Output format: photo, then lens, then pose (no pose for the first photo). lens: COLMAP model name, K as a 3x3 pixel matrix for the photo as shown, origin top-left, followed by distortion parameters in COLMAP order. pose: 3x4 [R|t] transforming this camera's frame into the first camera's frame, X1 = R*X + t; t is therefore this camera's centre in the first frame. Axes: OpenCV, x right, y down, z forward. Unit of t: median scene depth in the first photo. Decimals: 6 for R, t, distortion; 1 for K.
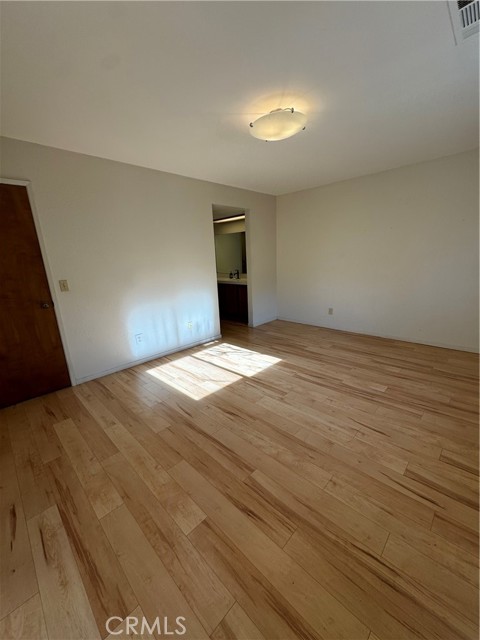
lens RADIAL K [[254.9, 0, 239.8], [0, 254.9, 319.4], [0, 0, 1]] dist [-0.002072, 0.000278]
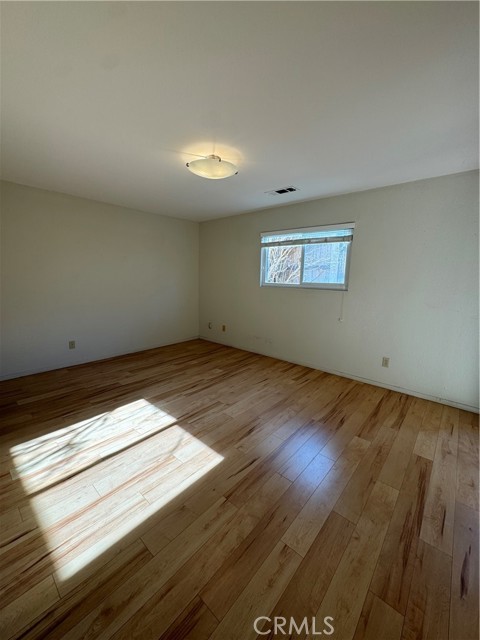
lens RADIAL K [[254.9, 0, 239.7], [0, 254.9, 321.0], [0, 0, 1]] dist [-0.002072, 0.000278]
pose [[-0.058033, -0.130723, 0.989719, -0.768835], [0.222597, 0.964737, 0.140476, -0.162757], [-0.973182, 0.228461, -0.026888, 0.759473]]
